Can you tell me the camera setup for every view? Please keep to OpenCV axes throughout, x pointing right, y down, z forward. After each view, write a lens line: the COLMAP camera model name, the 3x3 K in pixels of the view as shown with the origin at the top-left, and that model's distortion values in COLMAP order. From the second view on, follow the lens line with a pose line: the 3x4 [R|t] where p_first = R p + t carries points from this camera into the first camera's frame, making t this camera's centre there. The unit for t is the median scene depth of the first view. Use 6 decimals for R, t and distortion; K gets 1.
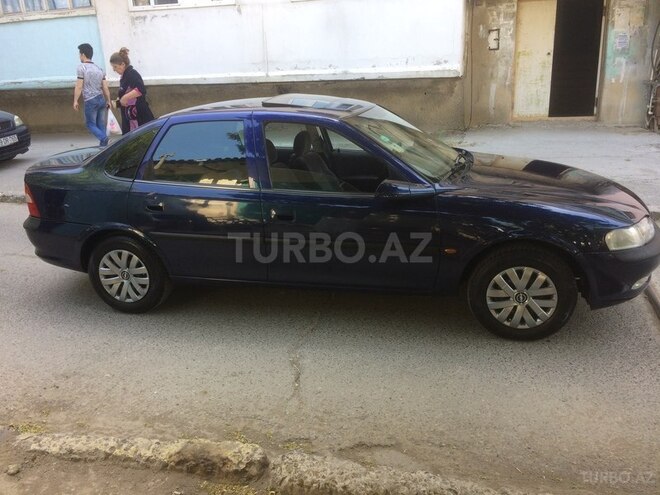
lens RADIAL K [[570.4, 0, 330.5], [0, 570.4, 248.1], [0, 0, 1]] dist [0.014524, -0.011081]
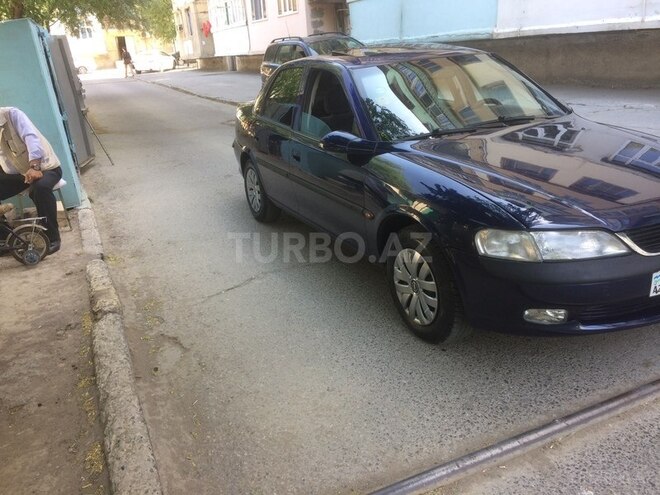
lens RADIAL K [[570.4, 0, 329.0], [0, 570.4, 247.4], [0, 0, 1]] dist [0.014524, -0.011081]
pose [[0.635790, 0.252712, -0.729320, 0.285382], [-0.196465, 0.966747, 0.163712, -0.028195], [0.746440, 0.039199, 0.664298, 0.110182]]
